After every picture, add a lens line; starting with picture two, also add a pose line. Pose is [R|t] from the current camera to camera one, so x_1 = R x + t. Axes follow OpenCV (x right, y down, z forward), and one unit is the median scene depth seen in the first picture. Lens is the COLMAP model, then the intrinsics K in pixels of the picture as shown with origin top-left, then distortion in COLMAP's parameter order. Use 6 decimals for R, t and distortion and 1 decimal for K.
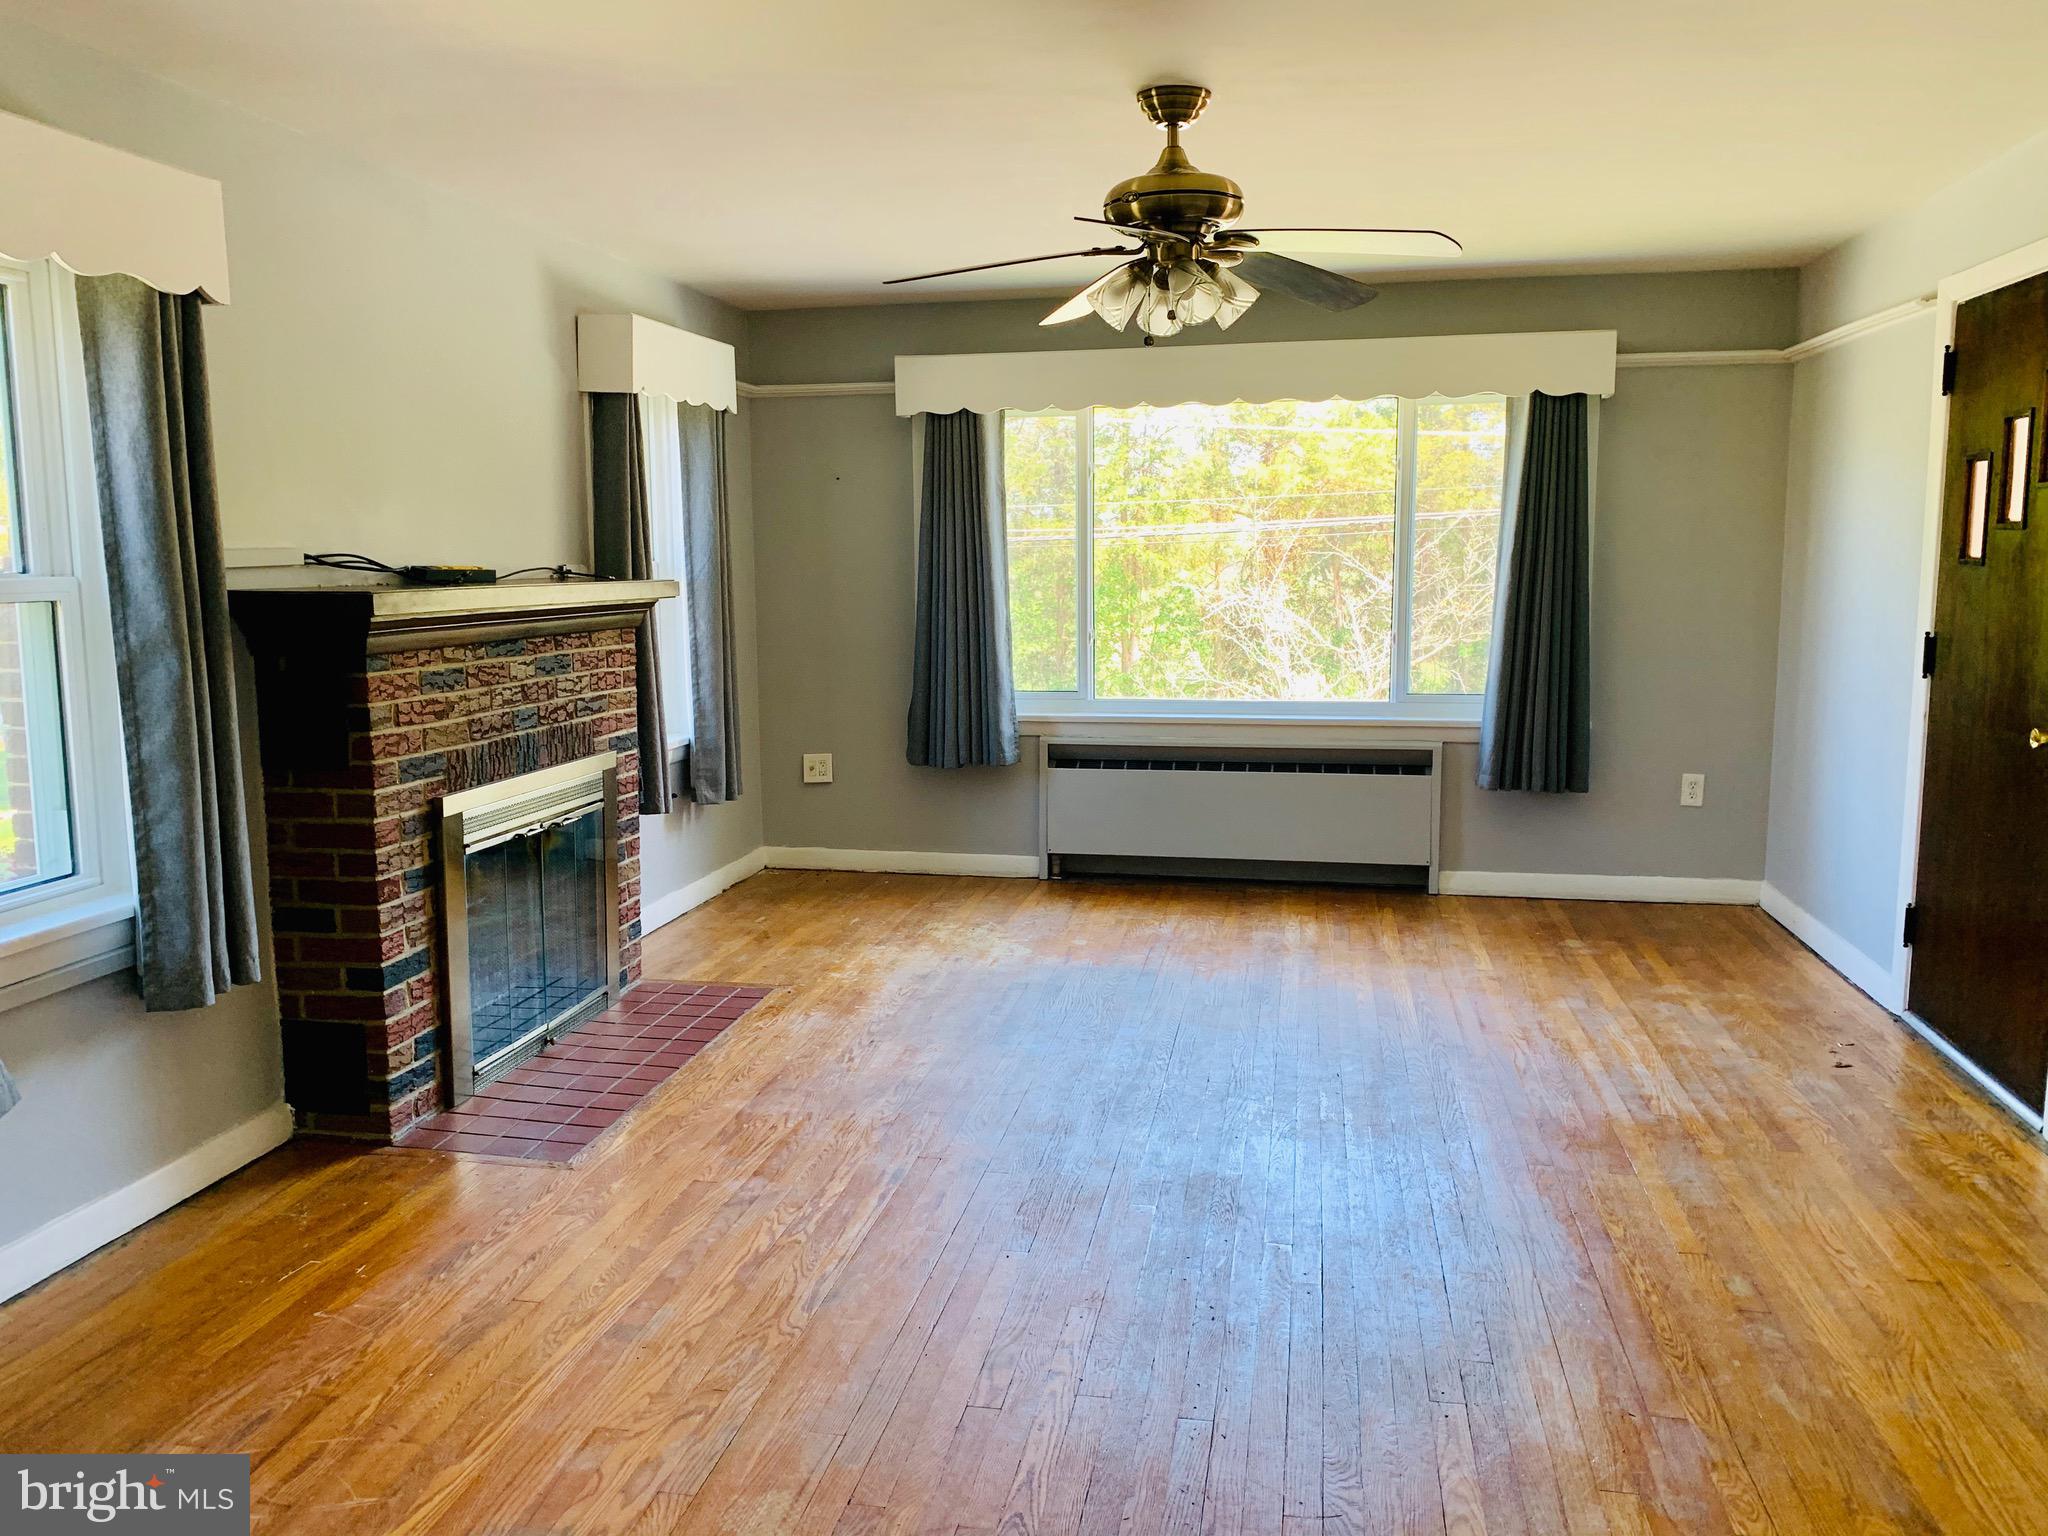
lens RADIAL K [[1582.3, 0, 1026.7], [0, 1582.3, 763.6], [0, 0, 1]] dist [0.050570, -0.072410]
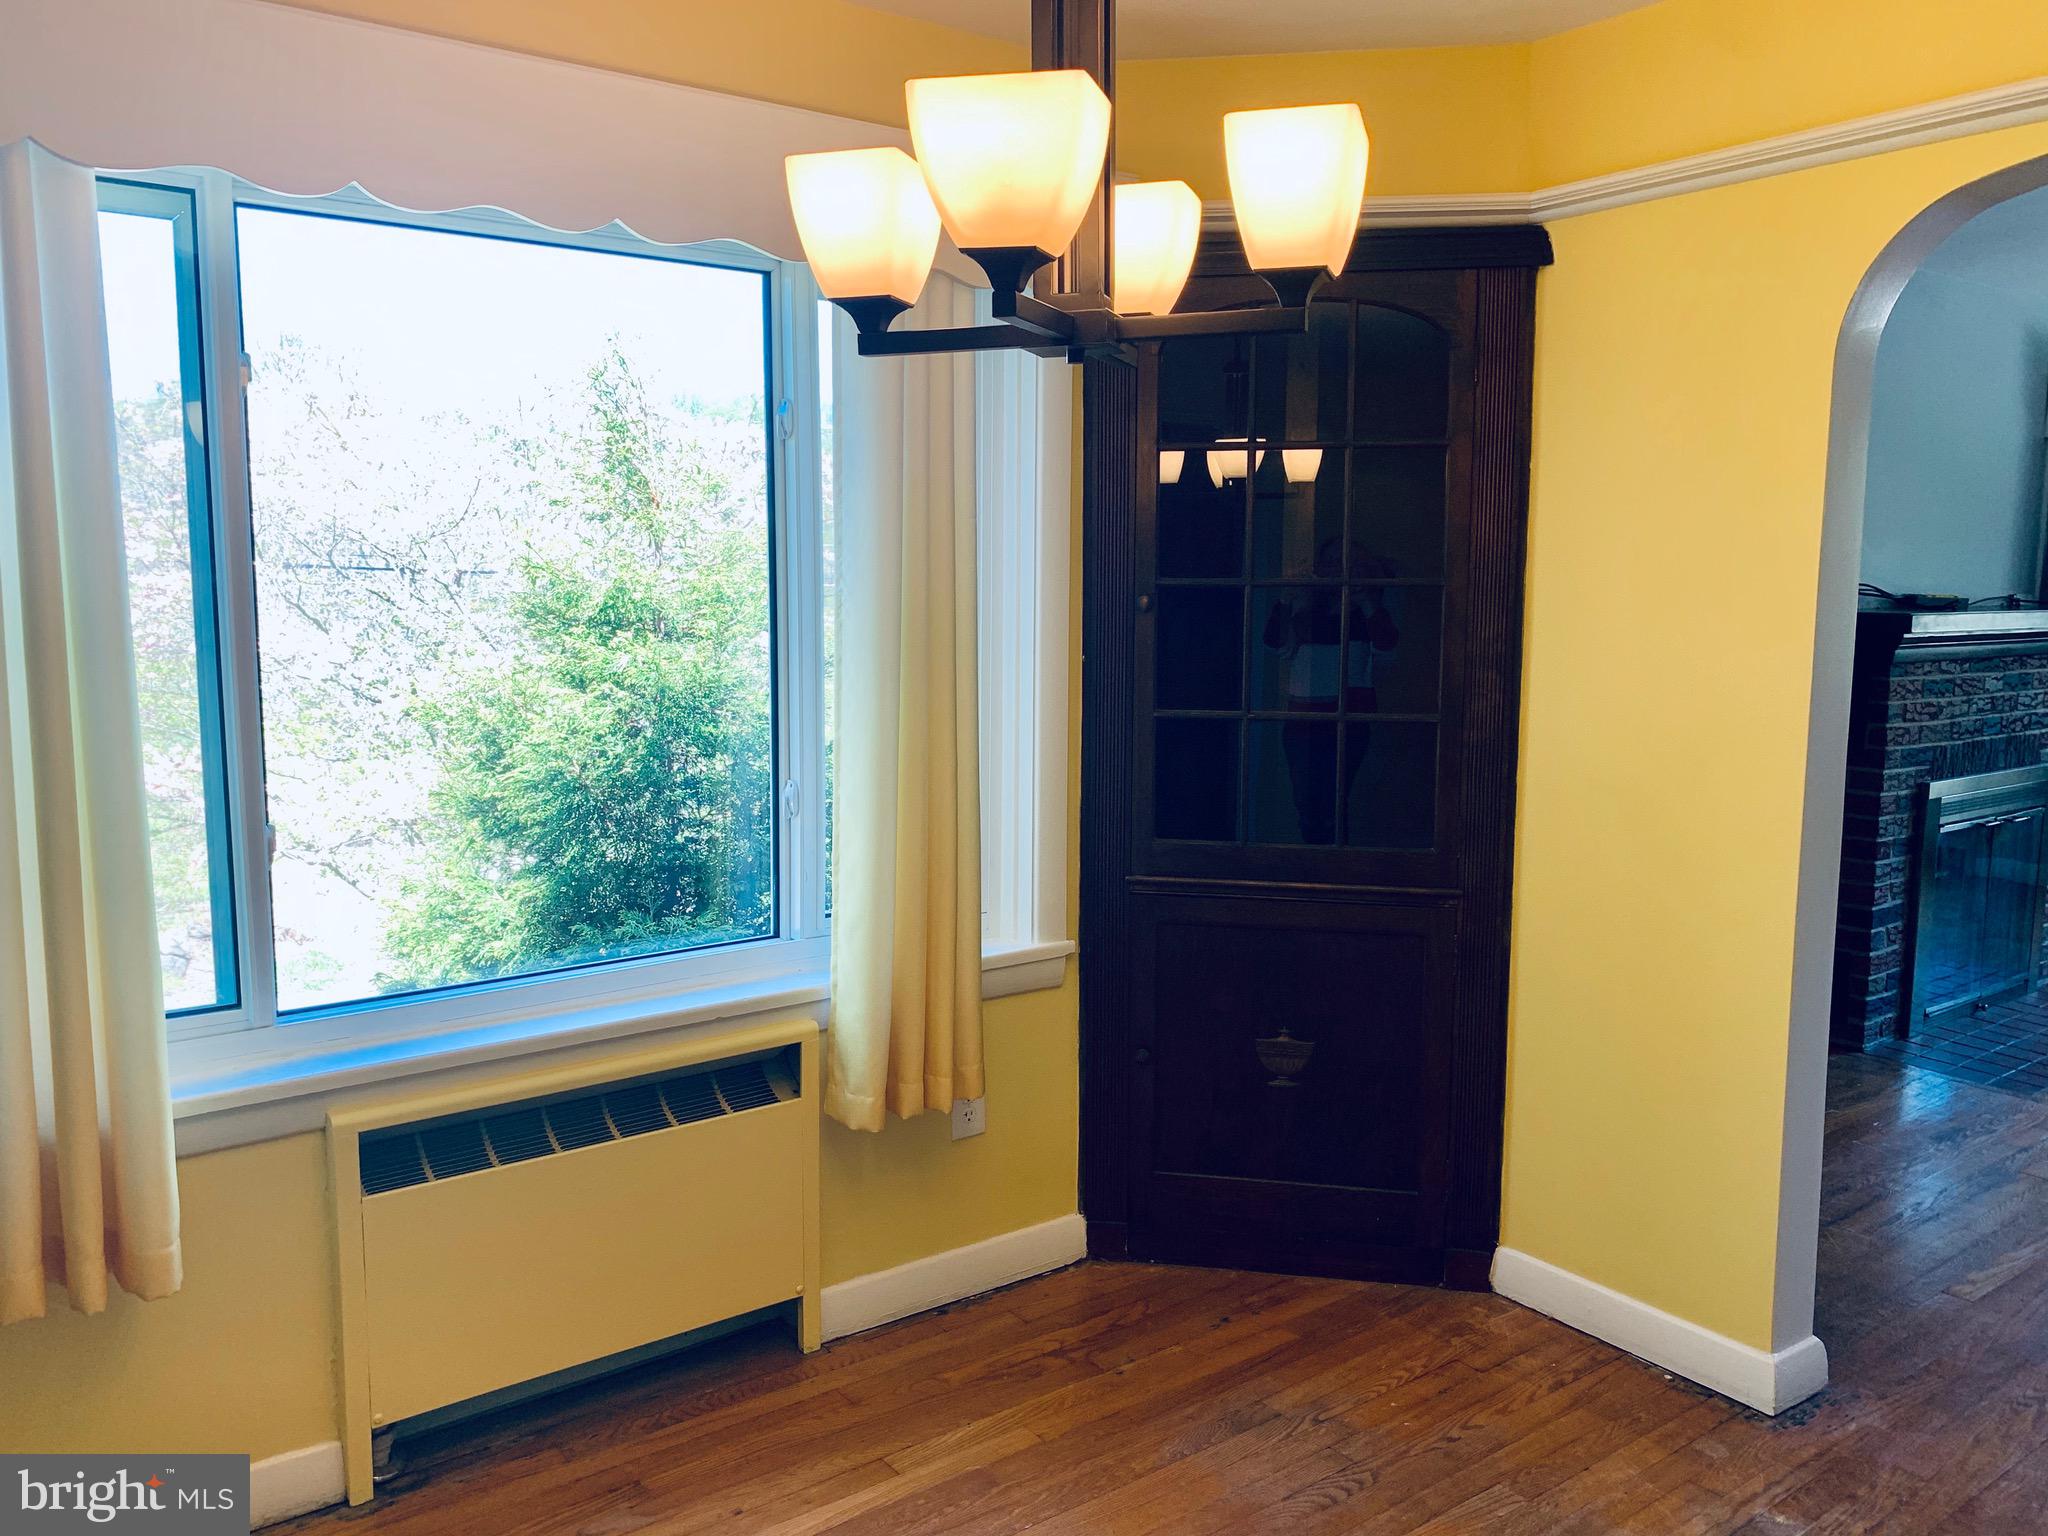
lens RADIAL K [[1582.3, 0, 978.3], [0, 1582.3, 733.4], [0, 0, 1]] dist [0.050570, -0.072410]
pose [[0.730376, 0.078830, -0.678481, -0.069625], [-0.100194, 0.994938, 0.007741, 0.046137], [0.675657, 0.062326, 0.734577, -0.391351]]
